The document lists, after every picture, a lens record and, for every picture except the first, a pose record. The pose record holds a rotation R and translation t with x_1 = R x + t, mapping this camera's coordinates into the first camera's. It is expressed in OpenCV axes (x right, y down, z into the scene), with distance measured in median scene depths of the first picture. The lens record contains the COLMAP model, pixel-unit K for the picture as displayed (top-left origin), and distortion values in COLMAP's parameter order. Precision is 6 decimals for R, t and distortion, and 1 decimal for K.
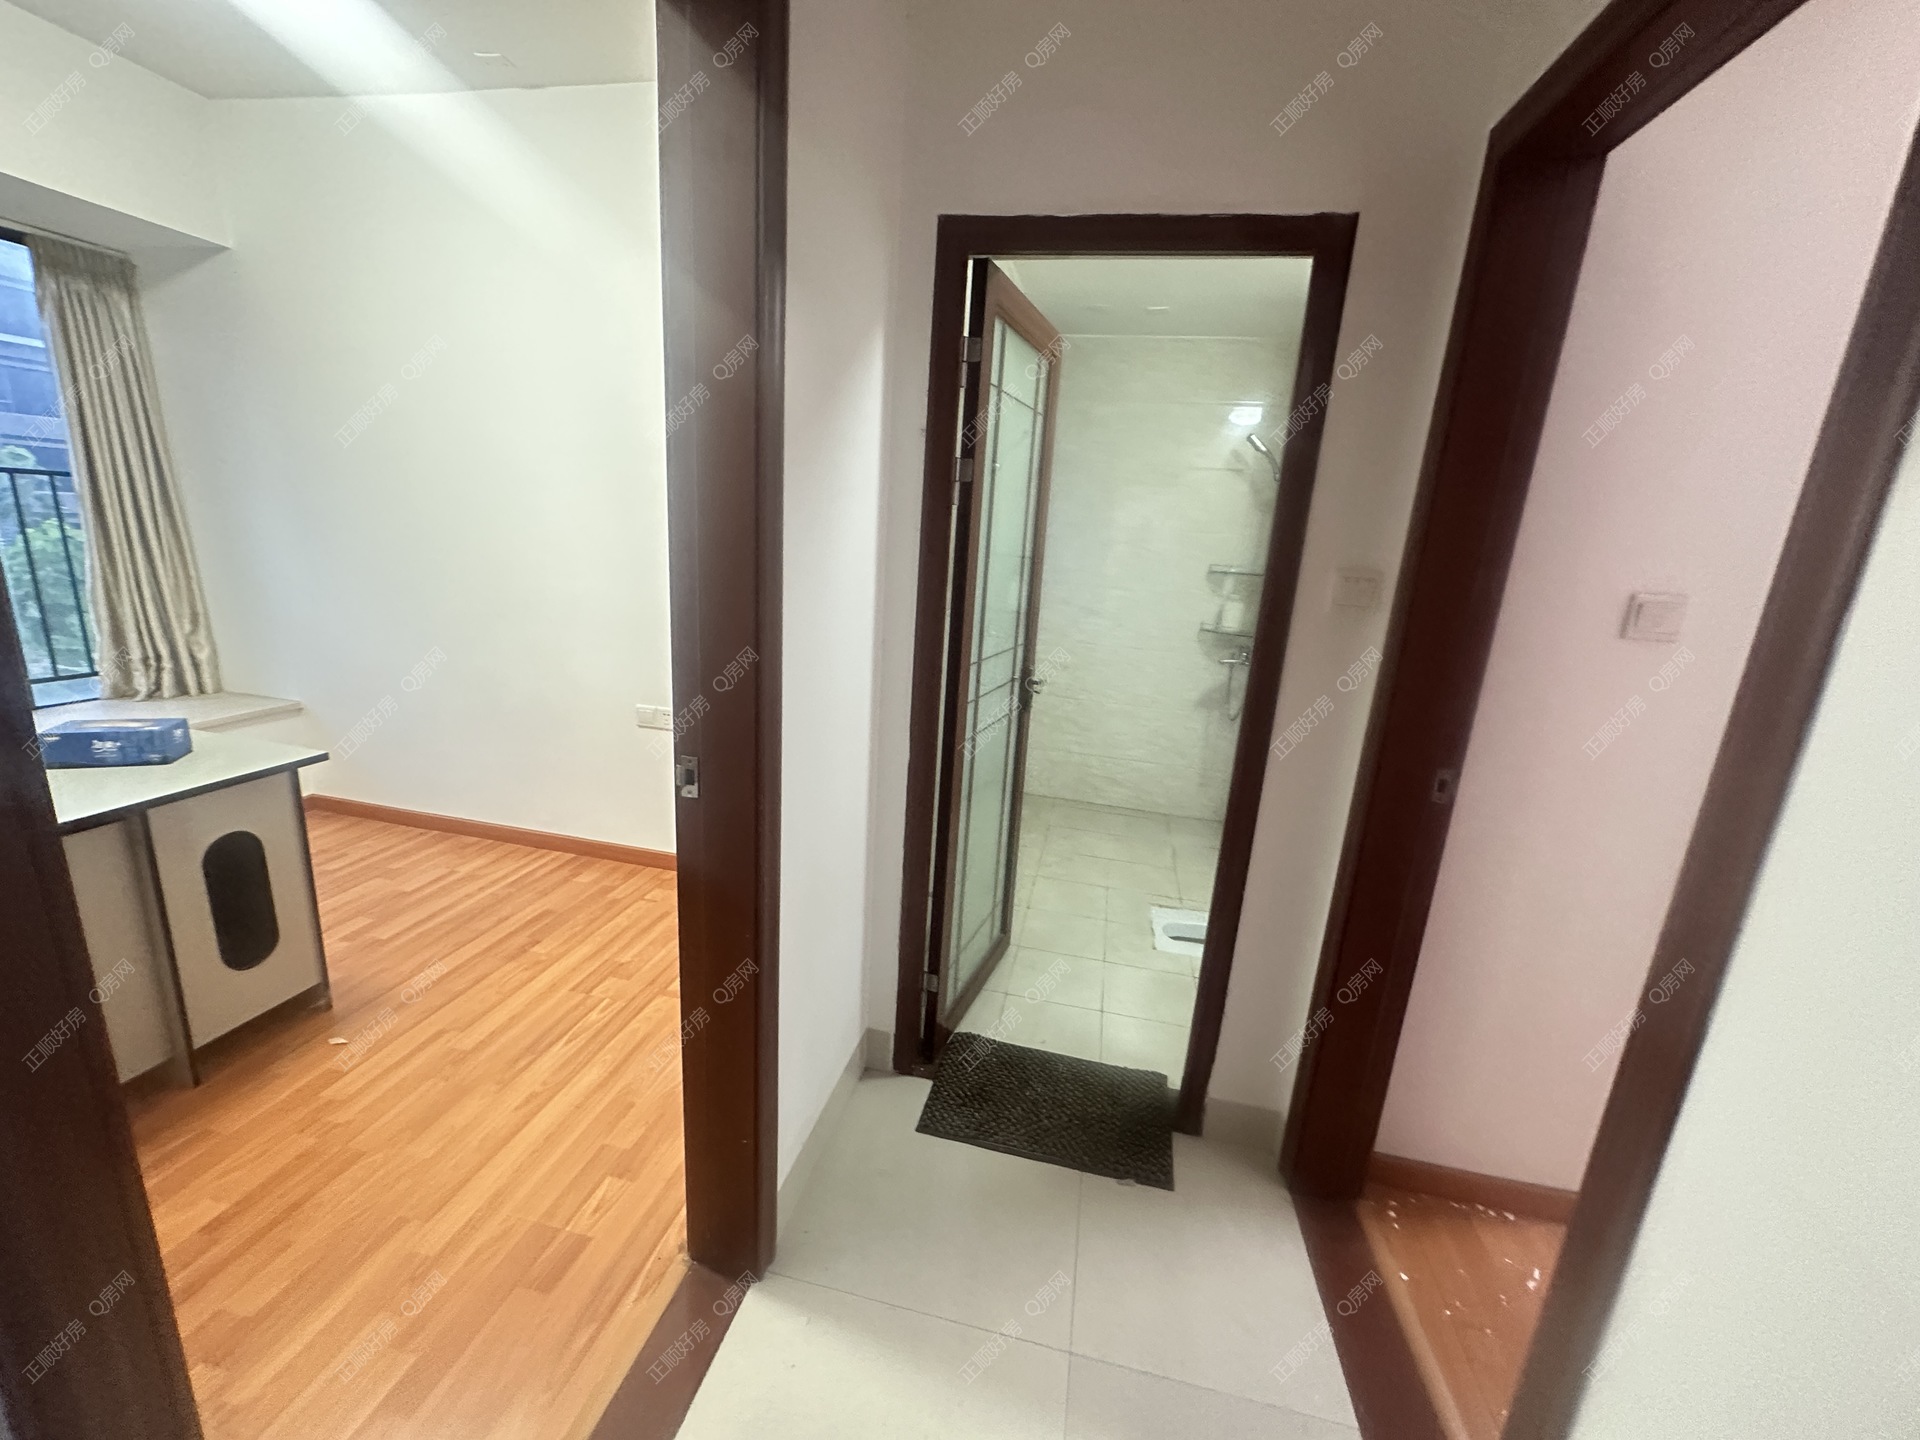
lens RADIAL K [[772.7, 0, 961.1], [0, 772.7, 721.8], [0, 0, 1]] dist [-0.006712, 0.001495]
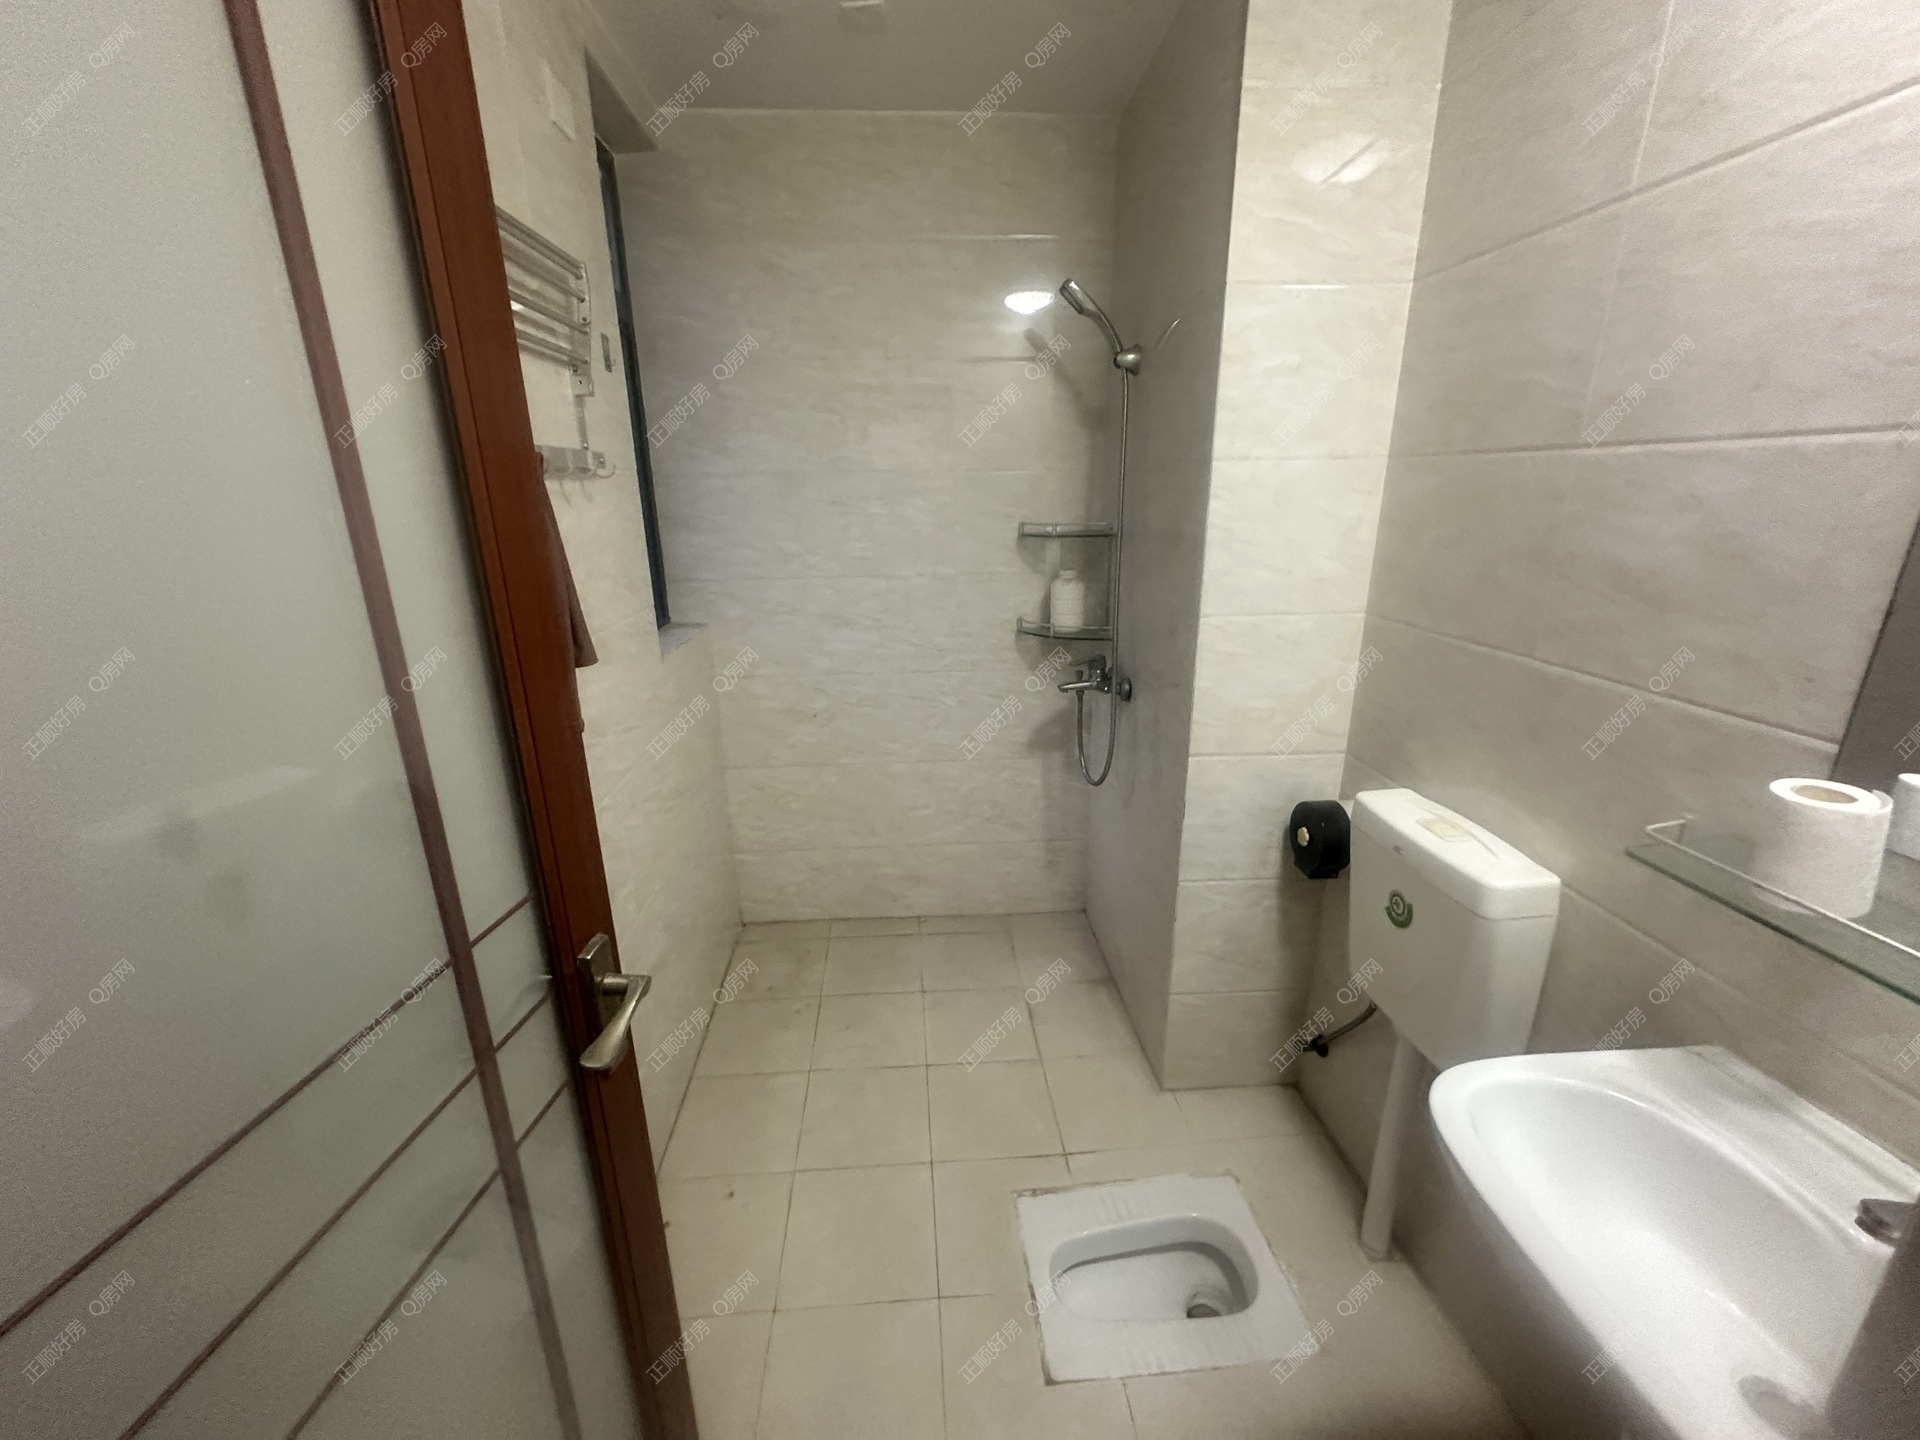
lens RADIAL K [[772.7, 0, 956.1], [0, 772.7, 721.3], [0, 0, 1]] dist [-0.006712, 0.001495]
pose [[0.959467, -0.152807, 0.236797, 0.105624], [0.139877, 0.987650, 0.070577, -0.098131], [-0.244657, -0.034593, 0.968992, 0.413207]]
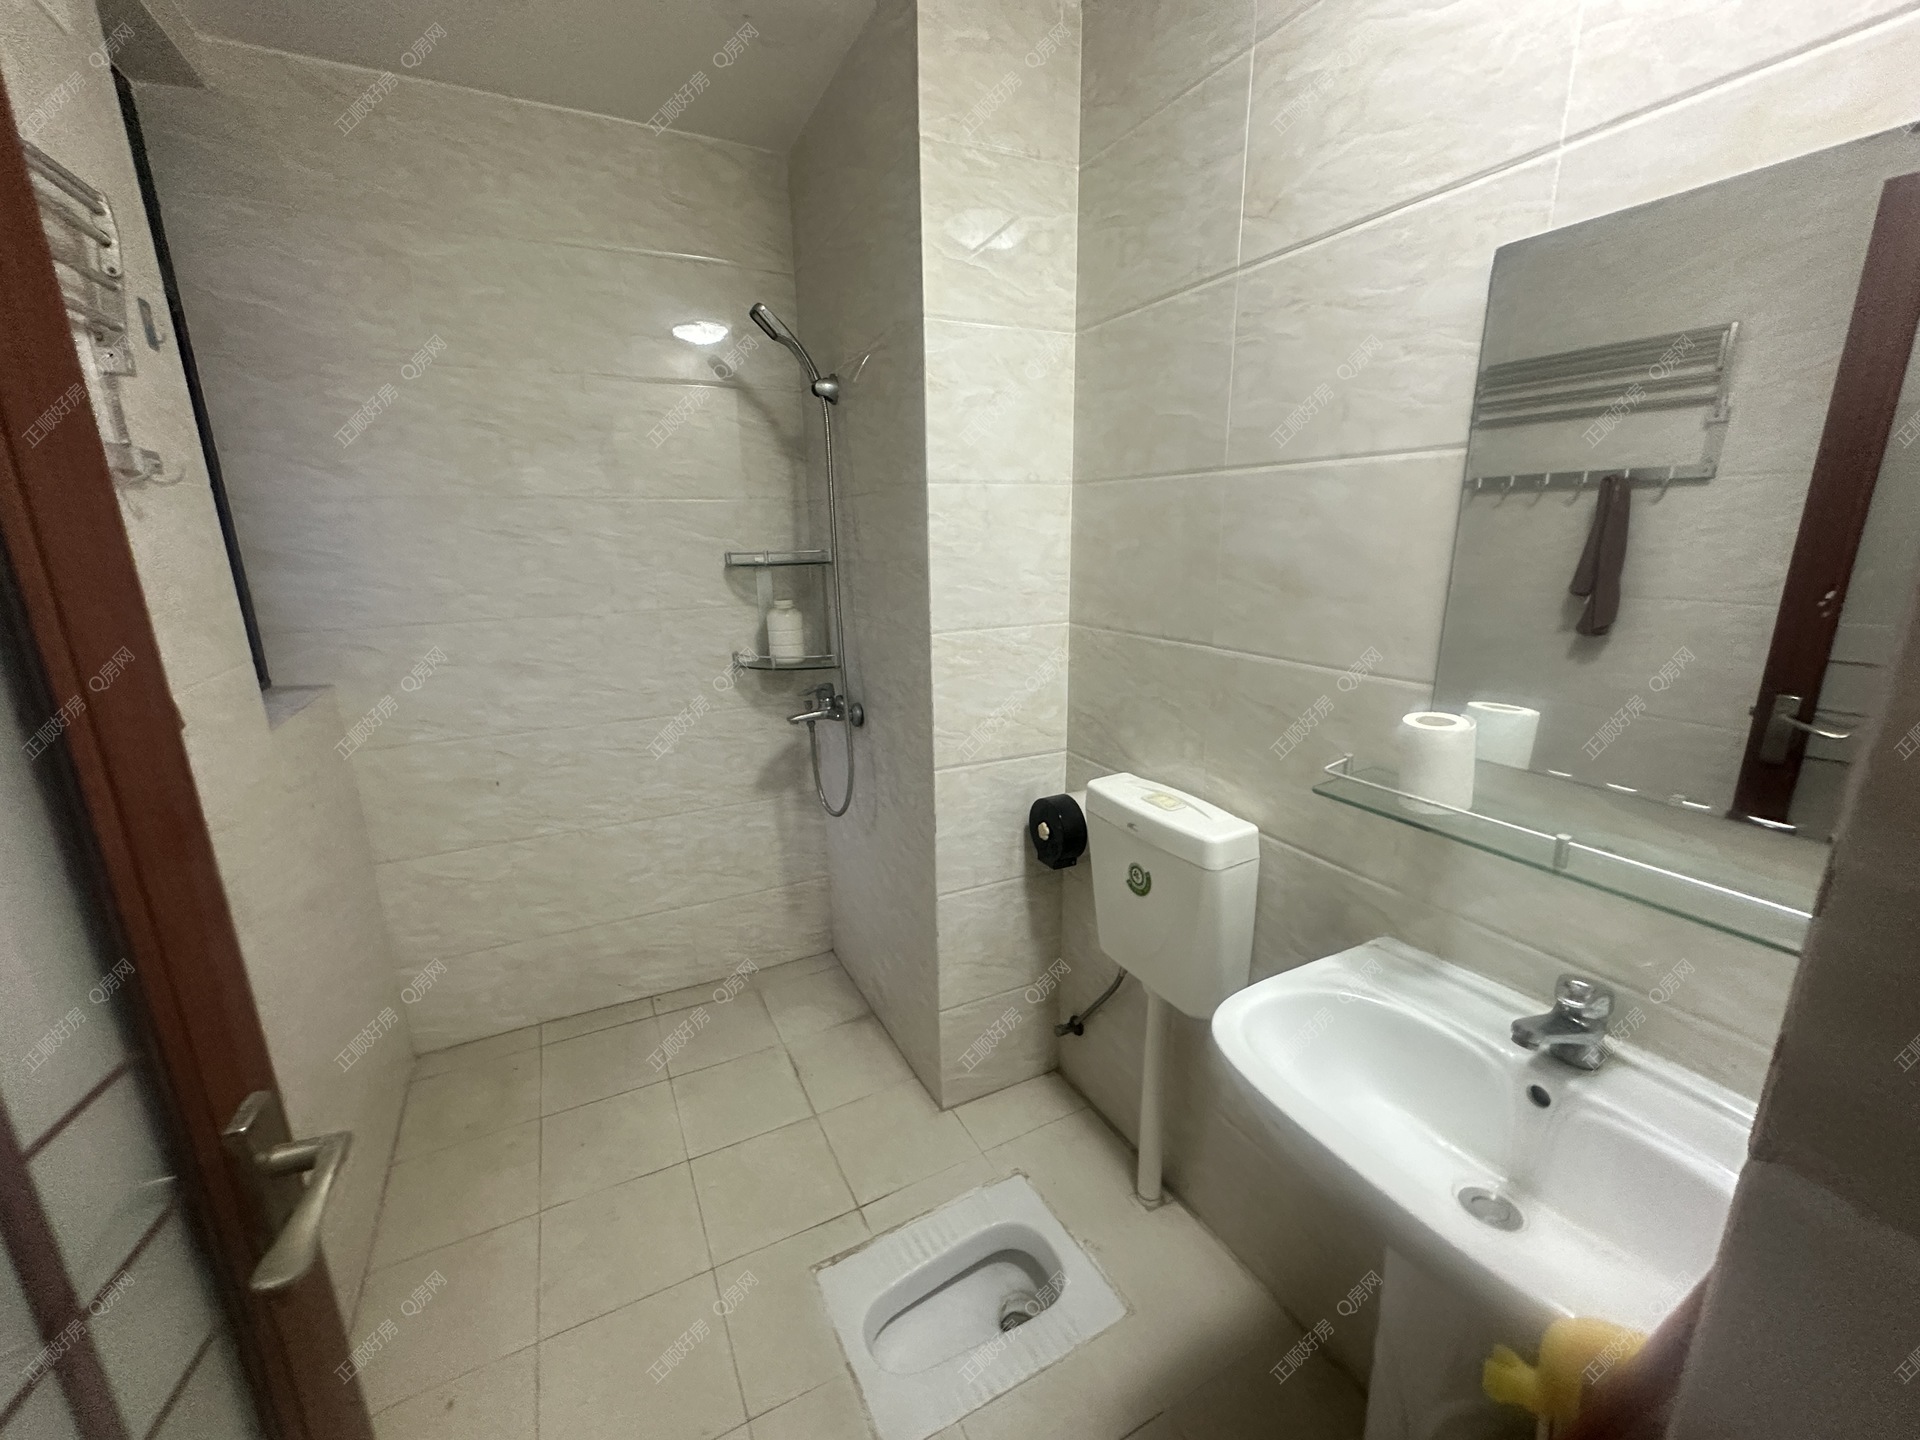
lens RADIAL K [[772.7, 0, 961.9], [0, 772.7, 721.5], [0, 0, 1]] dist [-0.006712, 0.001495]
pose [[0.772145, -0.226973, 0.593527, 0.087363], [0.218908, 0.971871, 0.086870, -0.091811], [-0.596549, 0.062851, 0.800112, 0.436098]]
